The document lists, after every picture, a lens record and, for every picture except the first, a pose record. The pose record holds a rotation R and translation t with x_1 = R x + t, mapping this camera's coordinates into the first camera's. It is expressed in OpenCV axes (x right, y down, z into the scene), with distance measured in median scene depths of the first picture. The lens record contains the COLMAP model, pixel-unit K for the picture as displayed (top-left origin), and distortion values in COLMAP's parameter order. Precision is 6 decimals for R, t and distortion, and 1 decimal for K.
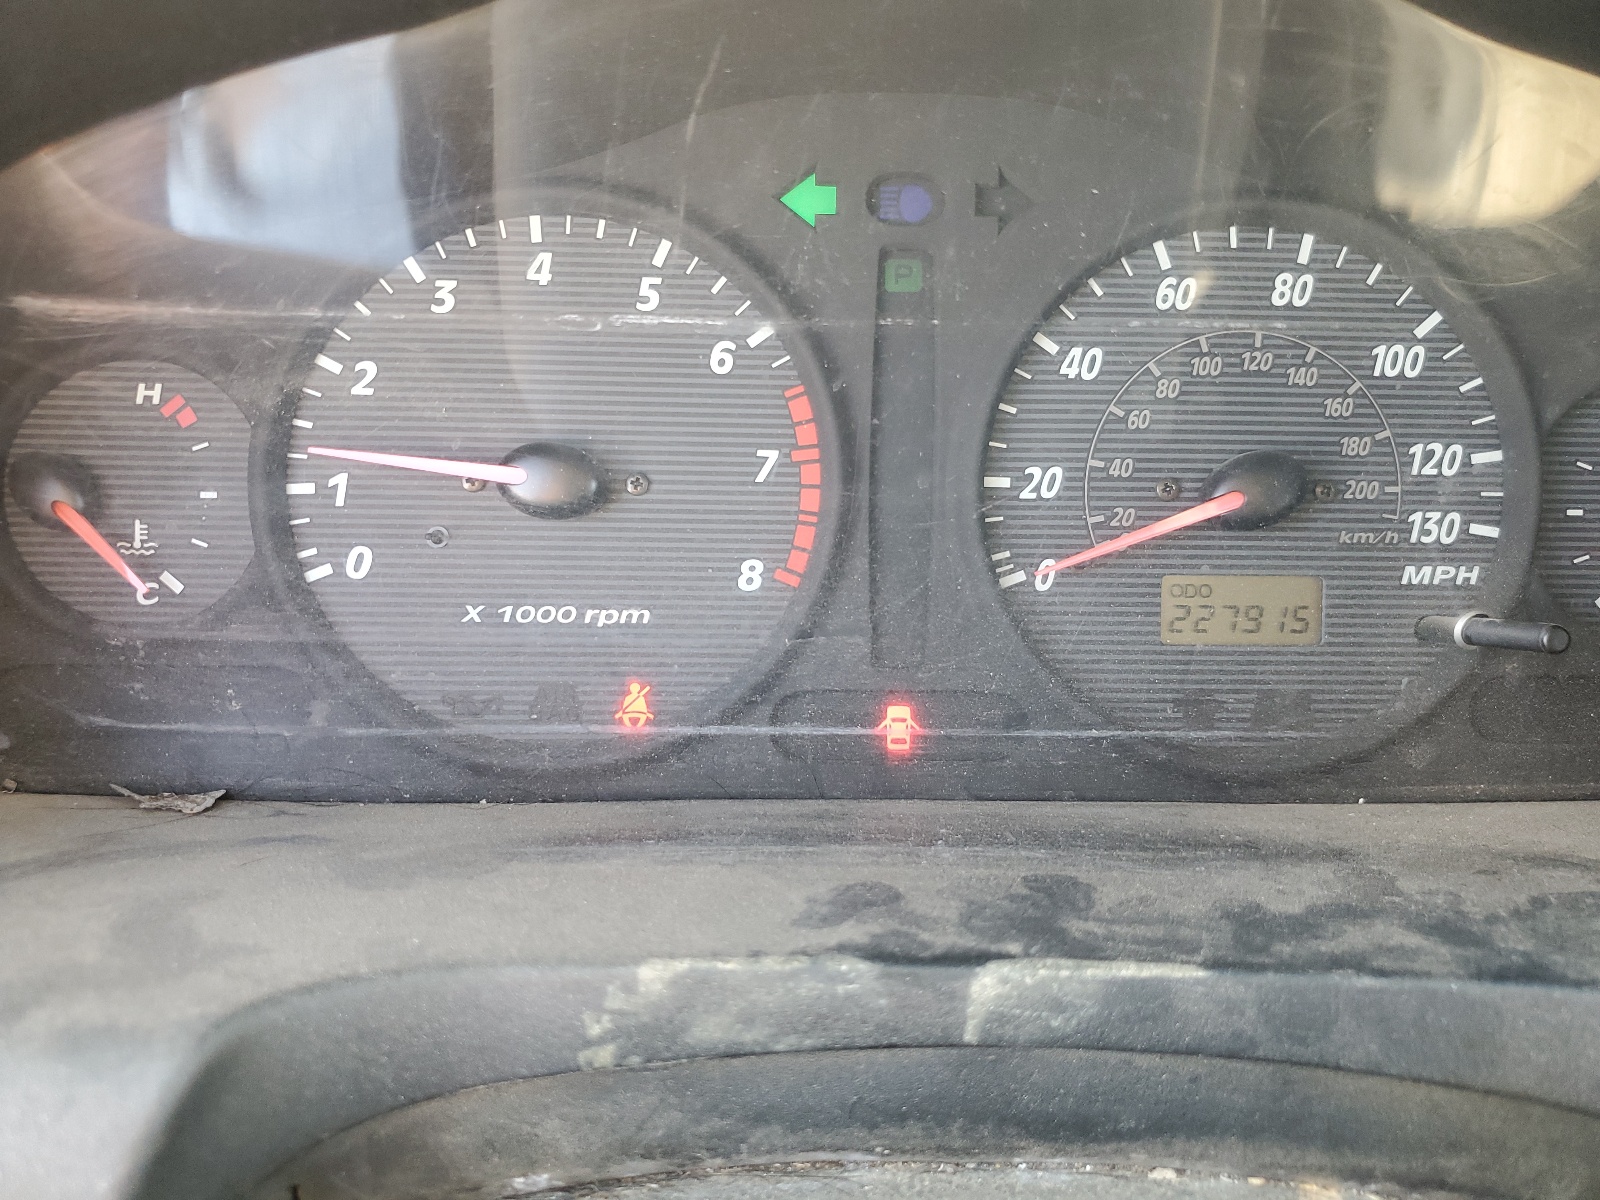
lens RADIAL K [[1227.2, 0, 828.3], [0, 1227.2, 598.9], [0, 0, 1]] dist [0.007263, -0.005736]
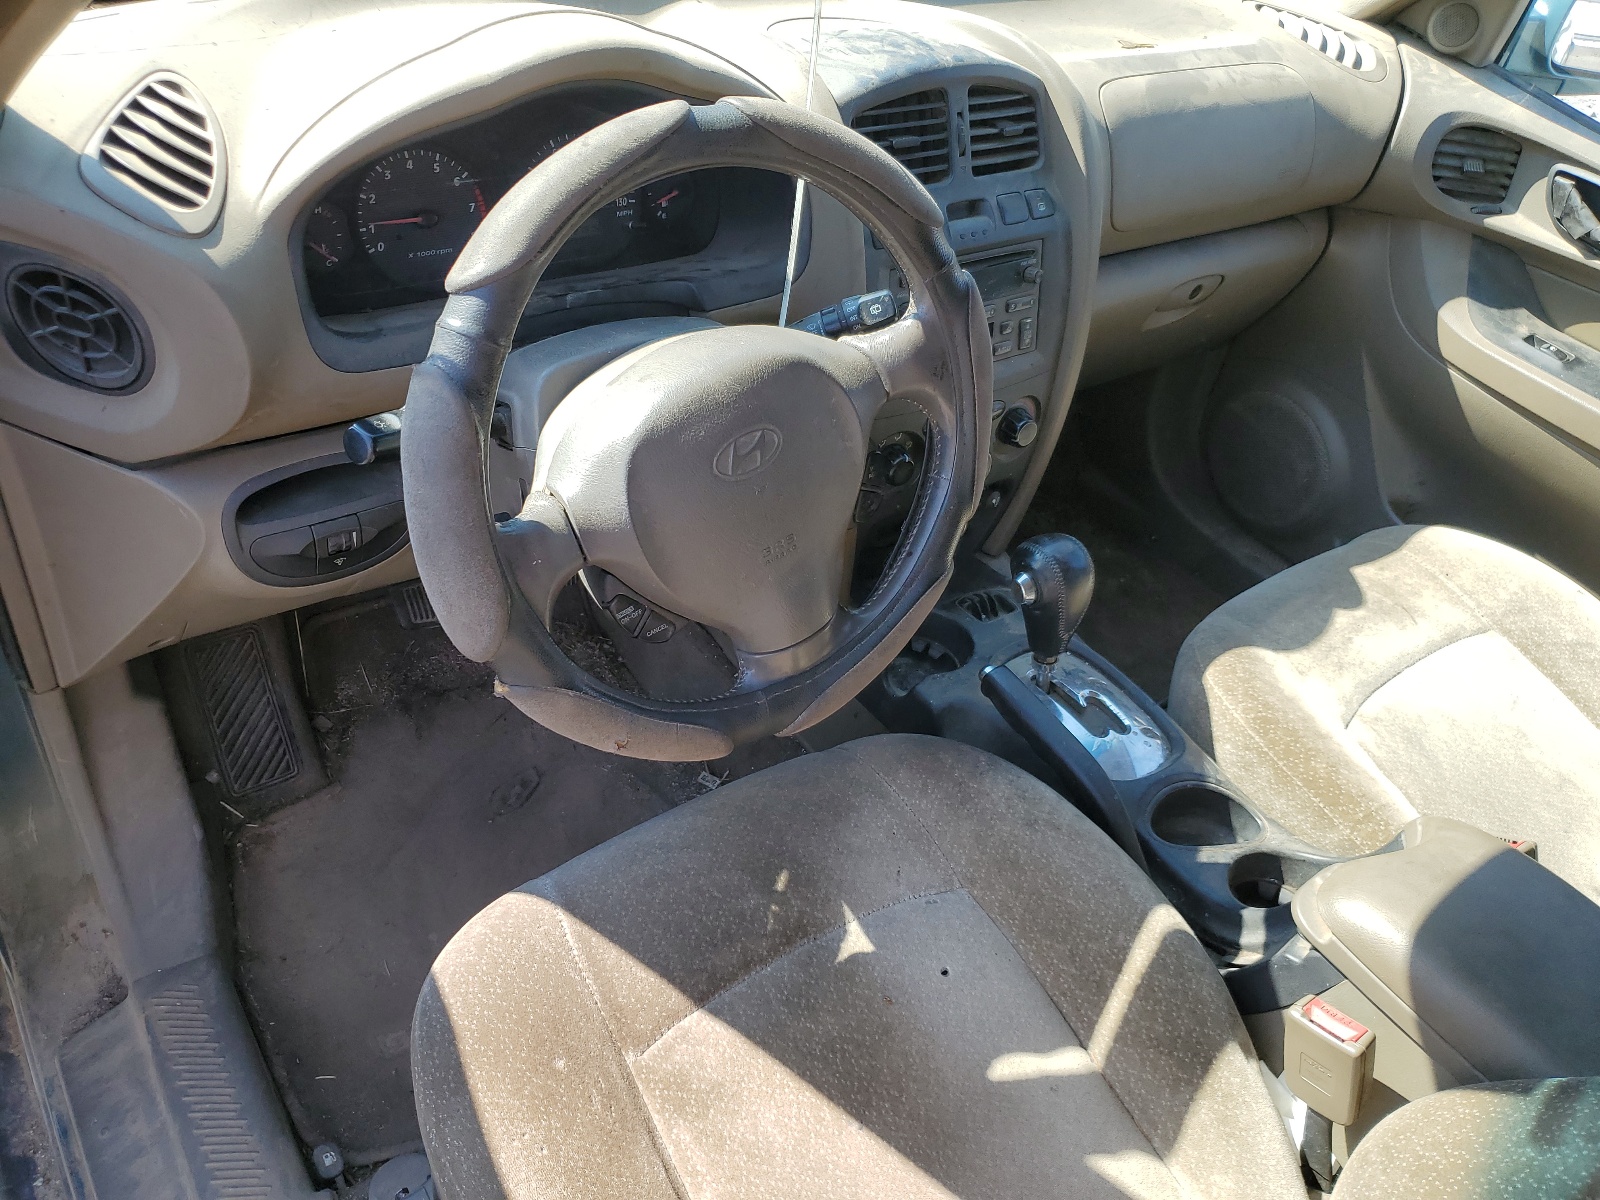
lens RADIAL K [[1227.2, 0, 828.3], [0, 1227.2, 598.9], [0, 0, 1]] dist [0.007263, -0.005736]
pose [[0.813396, -0.293621, 0.502168, -1.559185], [0.138225, 0.936096, 0.323448, -0.049576], [-0.565049, -0.193679, 0.802003, -3.283081]]
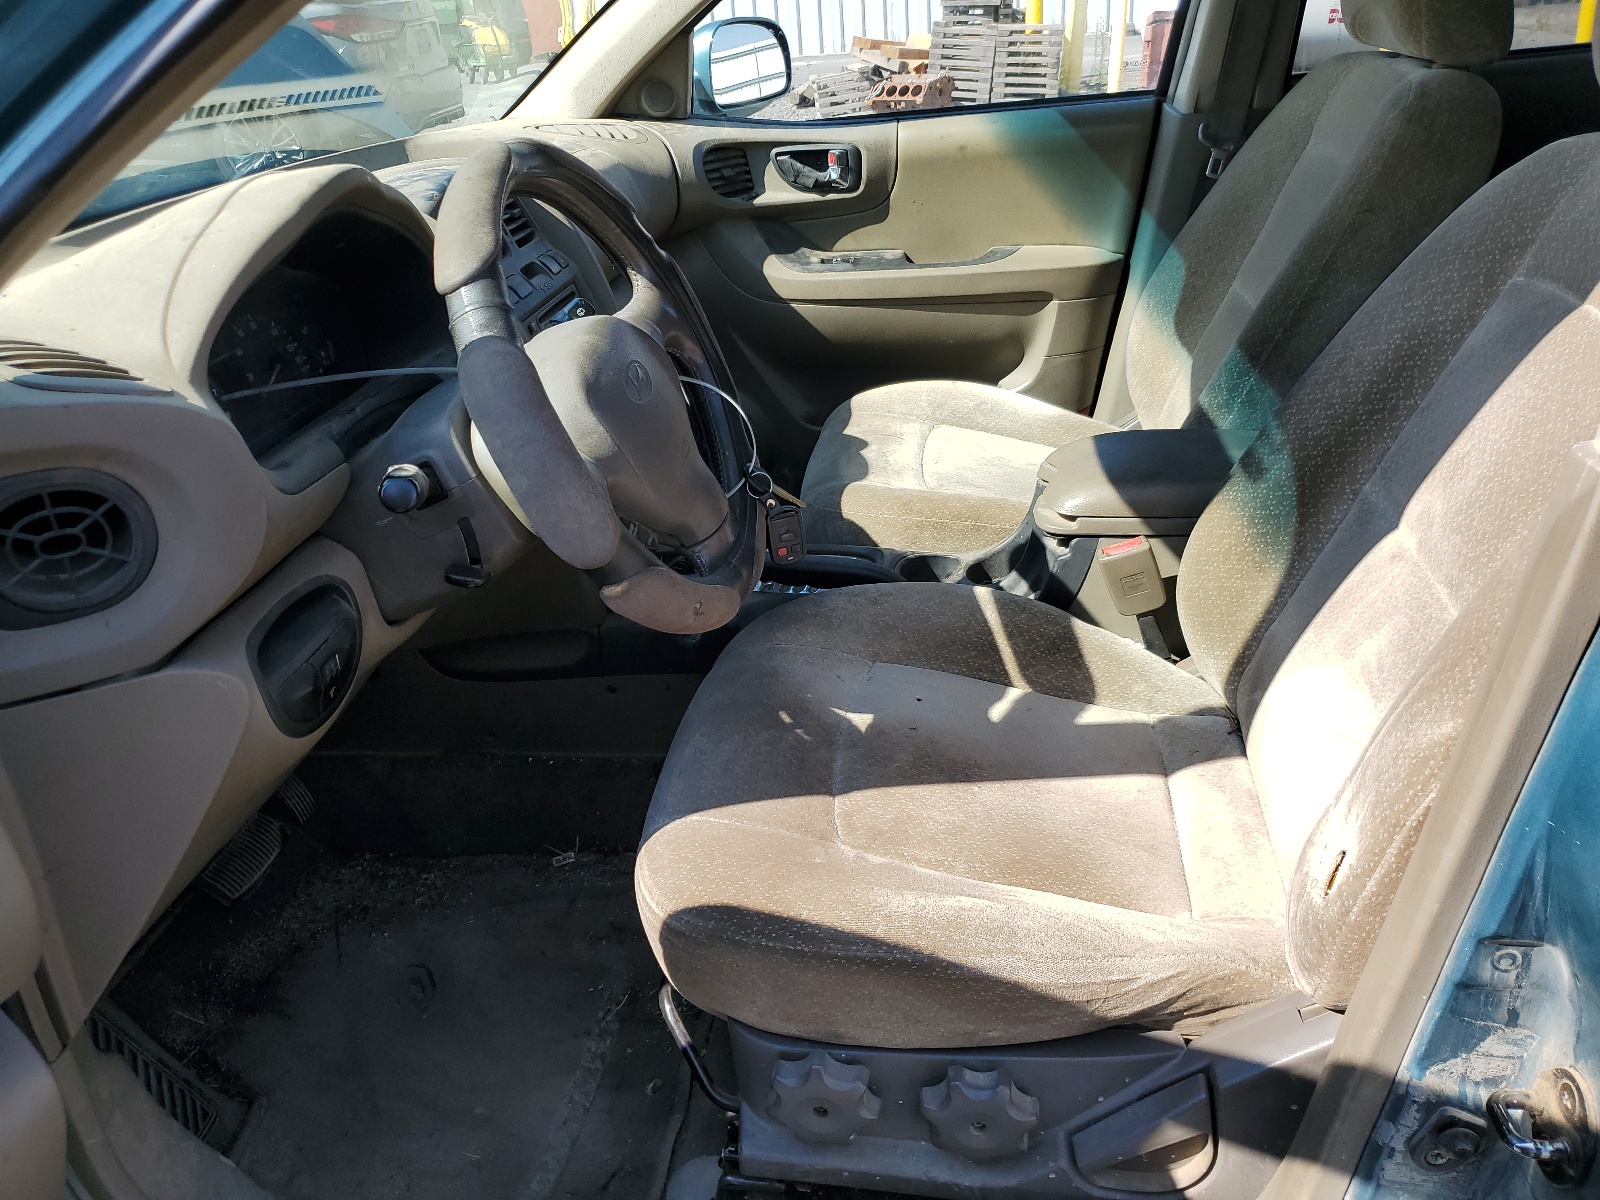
lens RADIAL K [[1227.2, 0, 828.3], [0, 1227.2, 598.9], [0, 0, 1]] dist [0.007263, -0.005736]
pose [[0.128519, -0.470536, 0.872971, -4.091658], [0.505095, 0.788600, 0.350699, 0.045263], [-0.853441, 0.395862, 0.339015, -2.140232]]
